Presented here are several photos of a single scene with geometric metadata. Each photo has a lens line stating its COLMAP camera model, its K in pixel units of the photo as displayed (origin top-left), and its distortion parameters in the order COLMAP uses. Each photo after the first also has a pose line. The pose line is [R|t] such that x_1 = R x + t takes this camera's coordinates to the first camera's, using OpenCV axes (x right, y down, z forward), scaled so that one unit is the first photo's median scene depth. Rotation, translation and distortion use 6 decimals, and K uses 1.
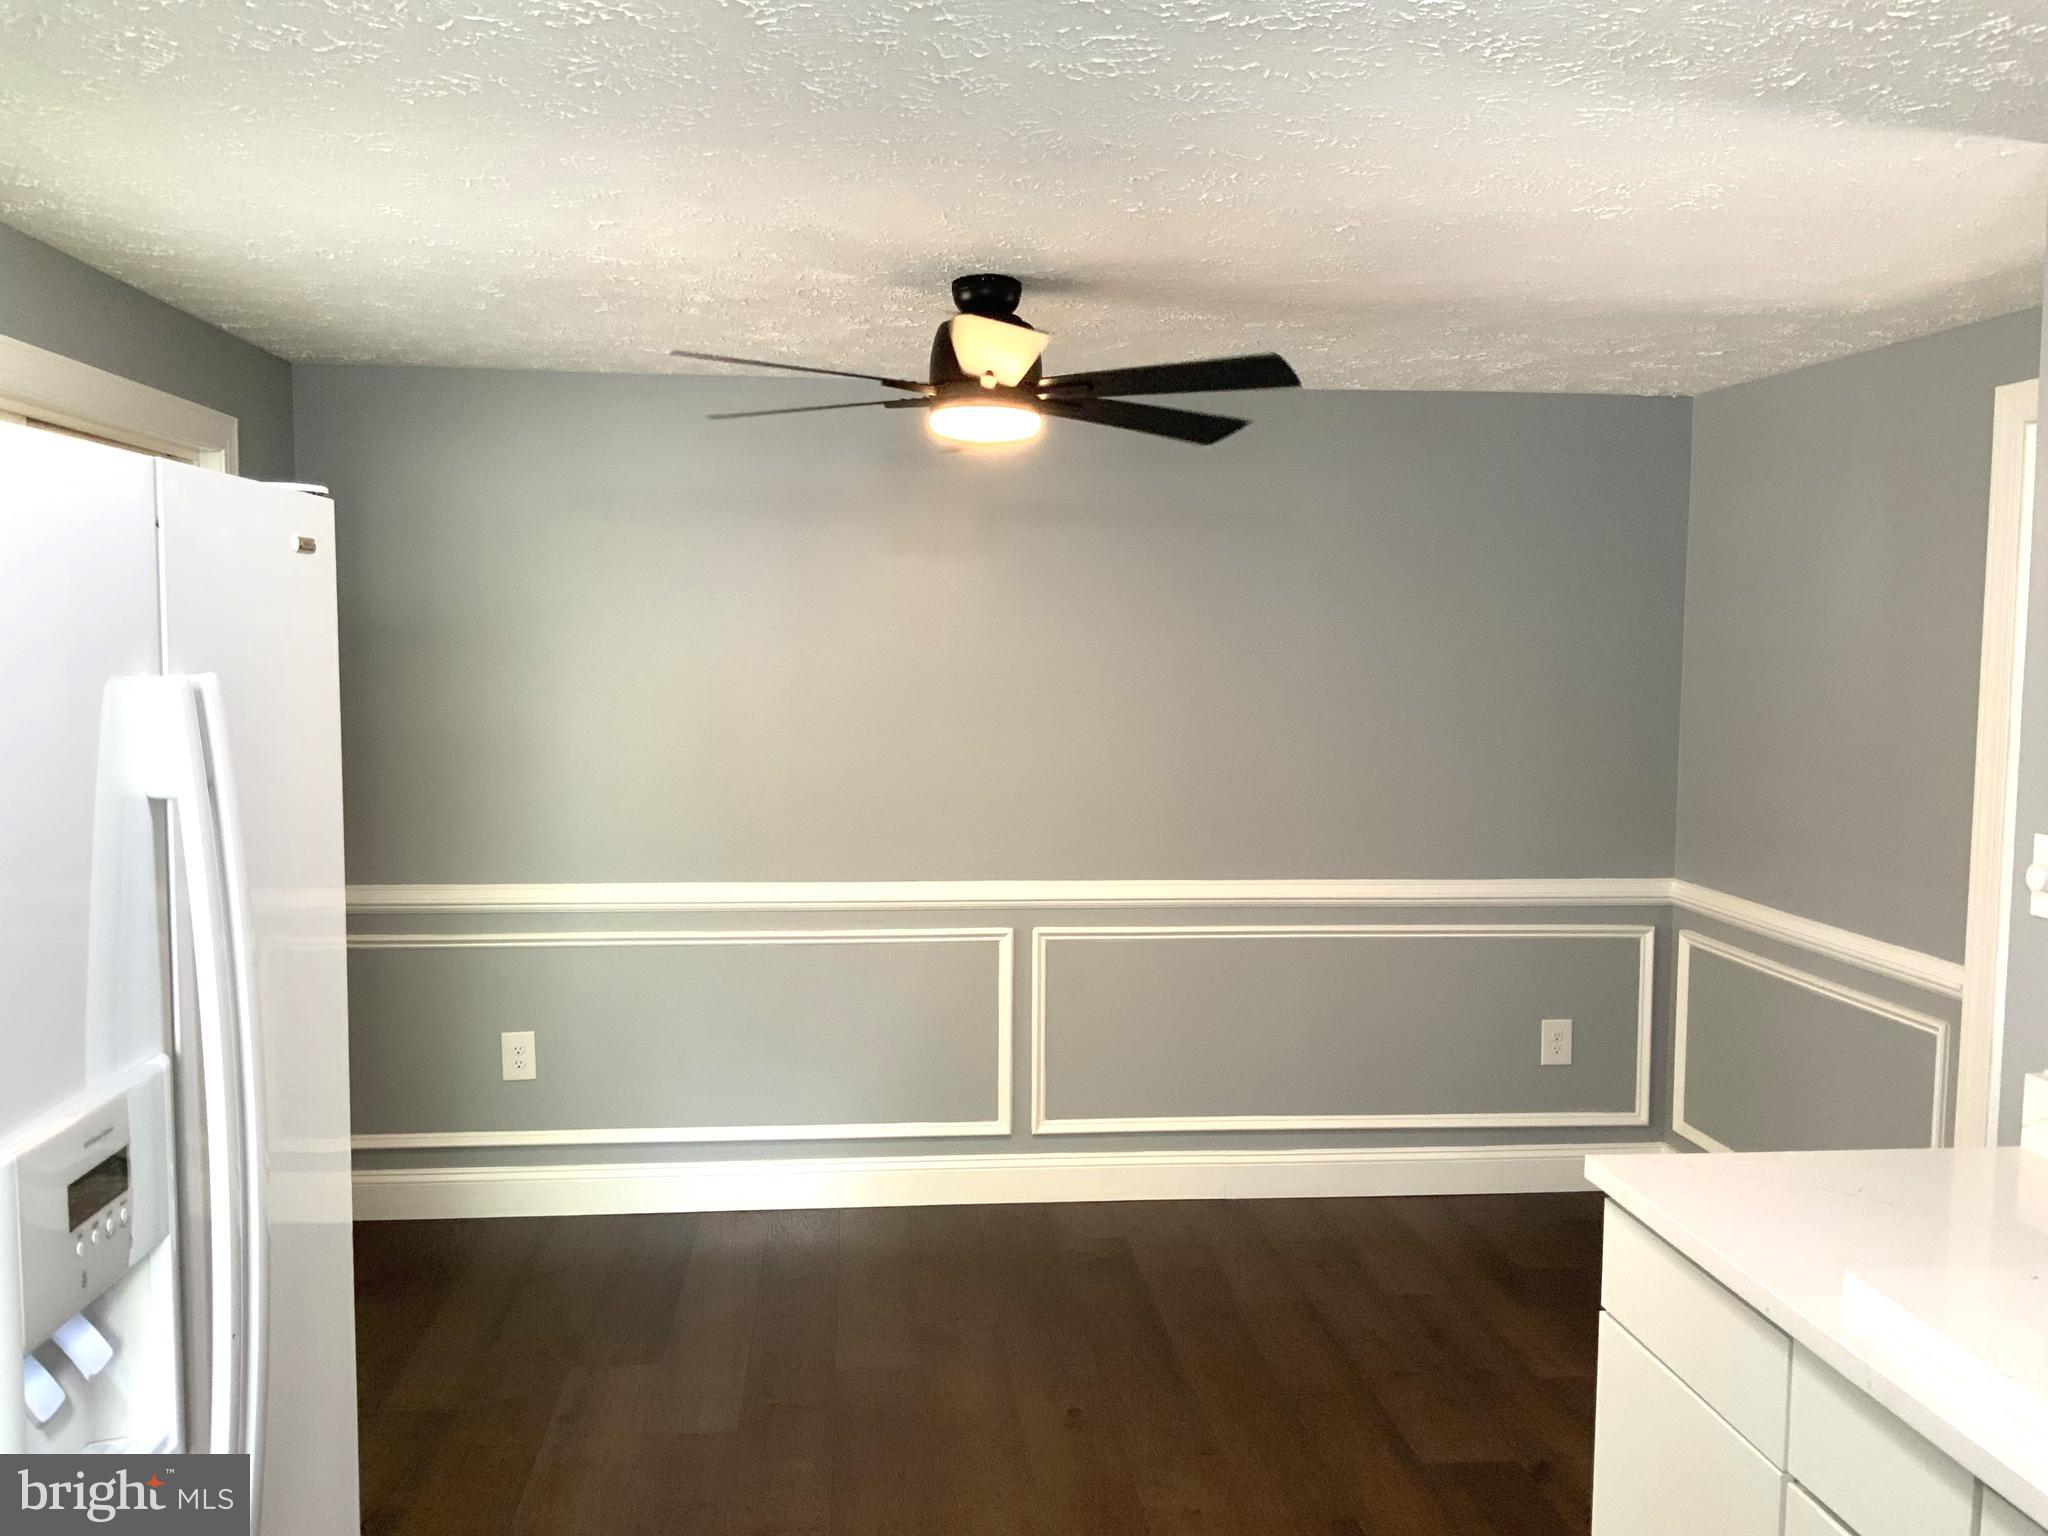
lens RADIAL K [[1736.9, 0, 1032.4], [0, 1736.9, 766.5], [0, 0, 1]] dist [0.044367, -0.029751]
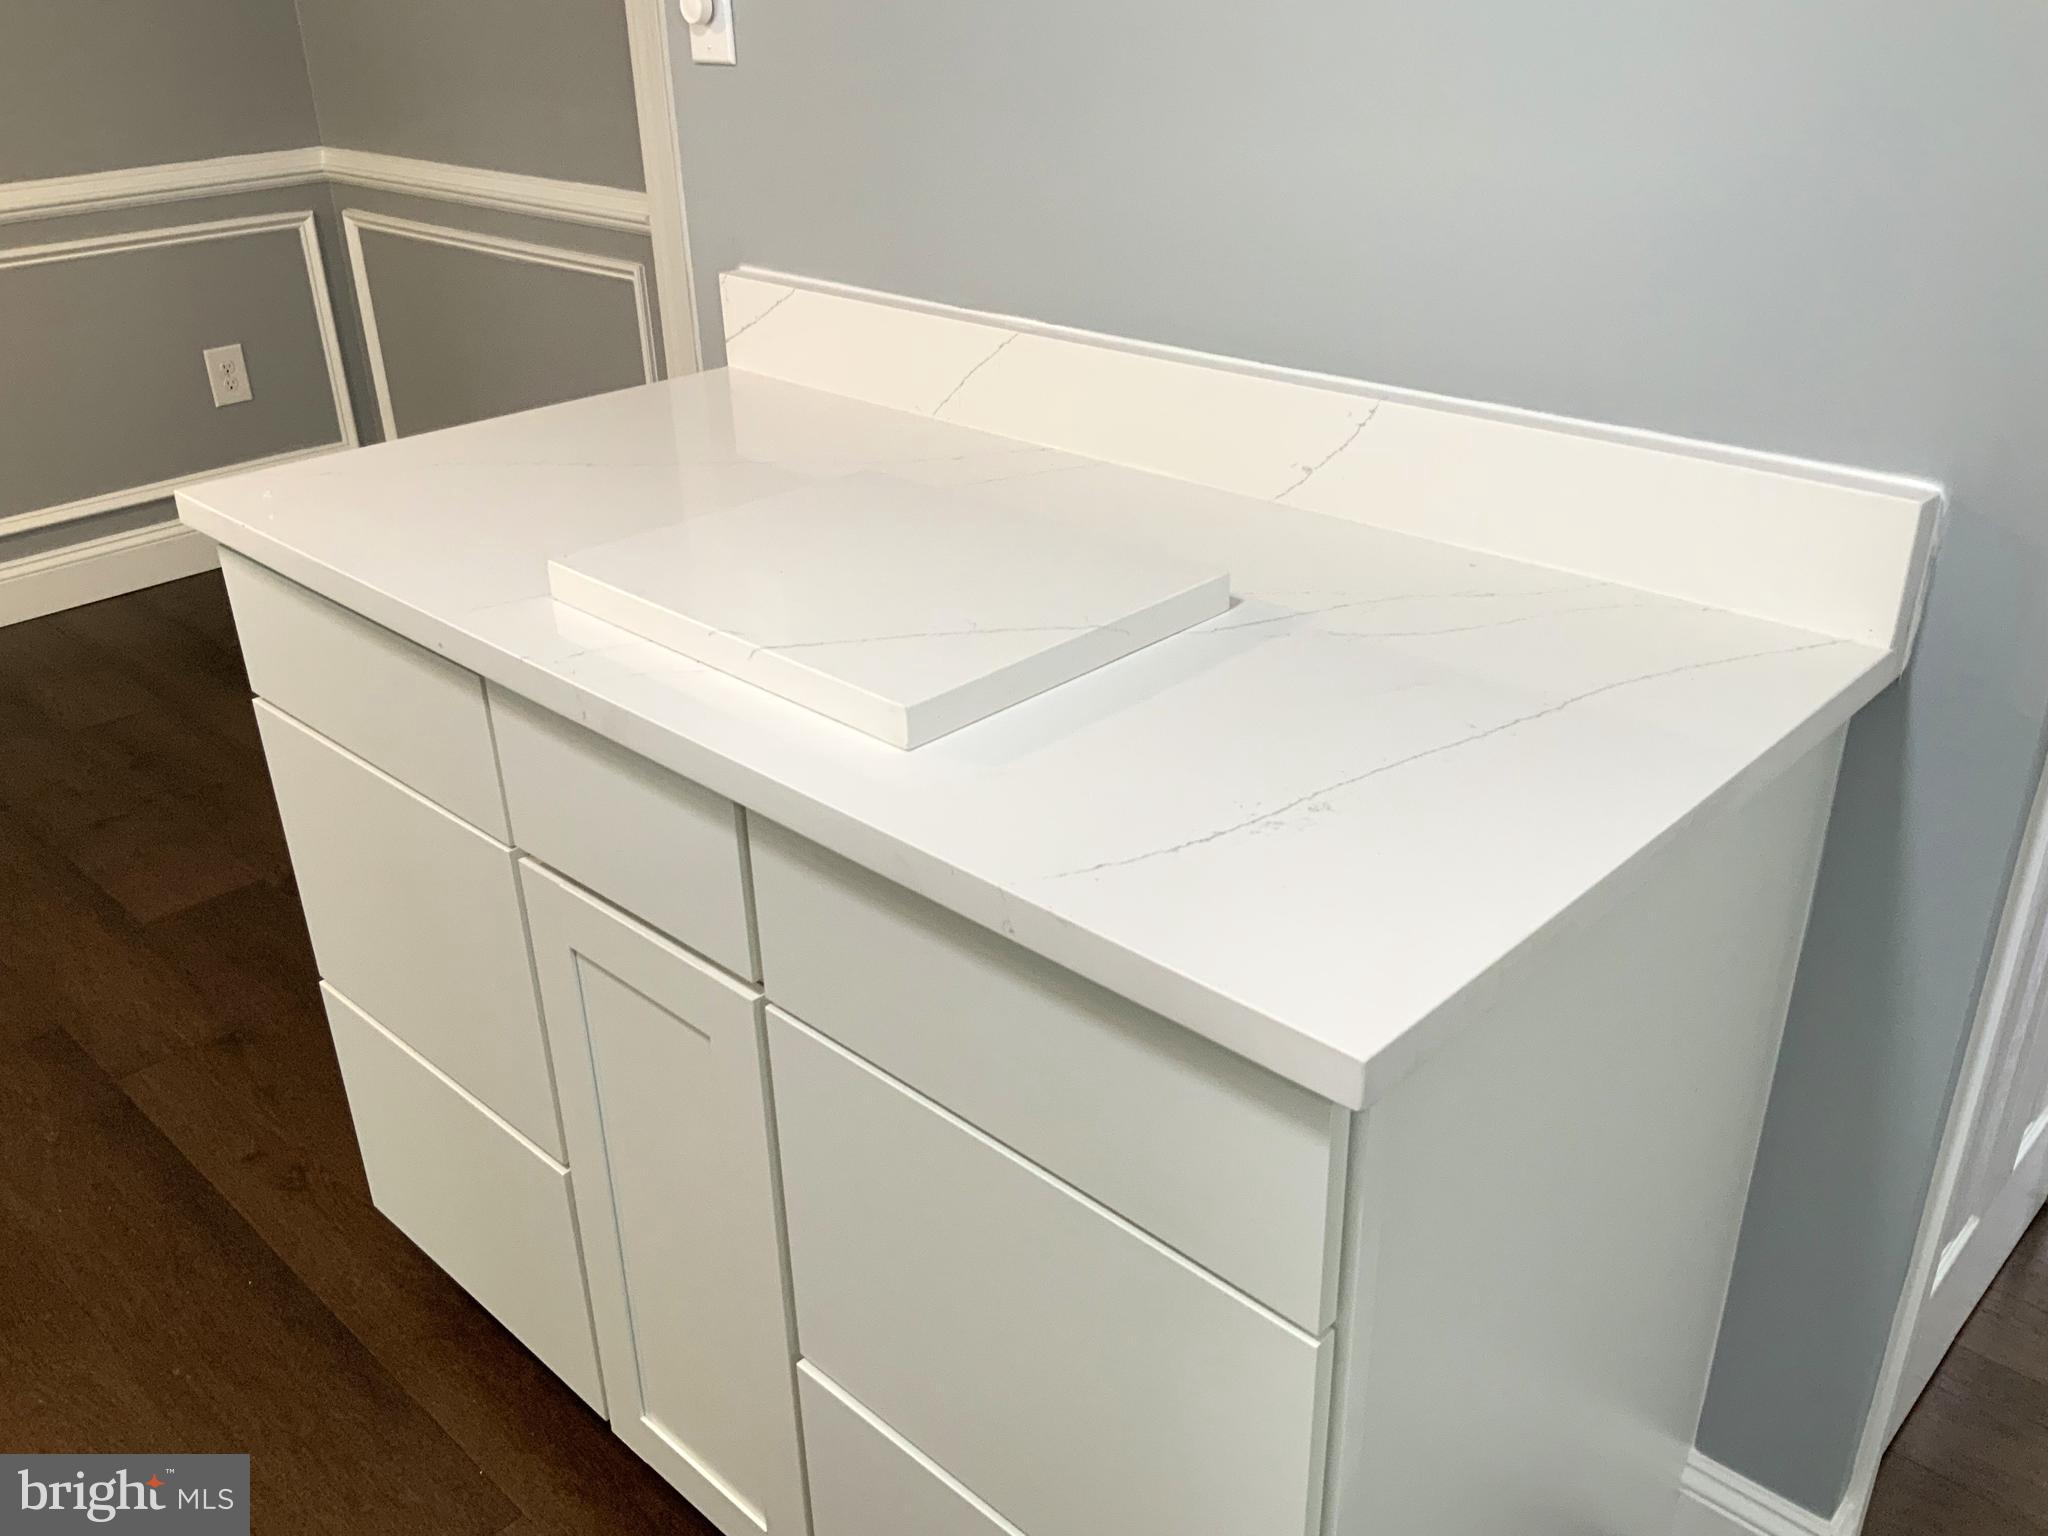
lens RADIAL K [[1736.9, 0, 1028.8], [0, 1736.9, 764.4], [0, 0, 1]] dist [0.044367, -0.029751]
pose [[0.764986, -0.309895, 0.564590, 0.093603], [0.084227, 0.917237, 0.389335, 0.051748], [-0.638516, -0.250282, 0.727775, 0.166878]]
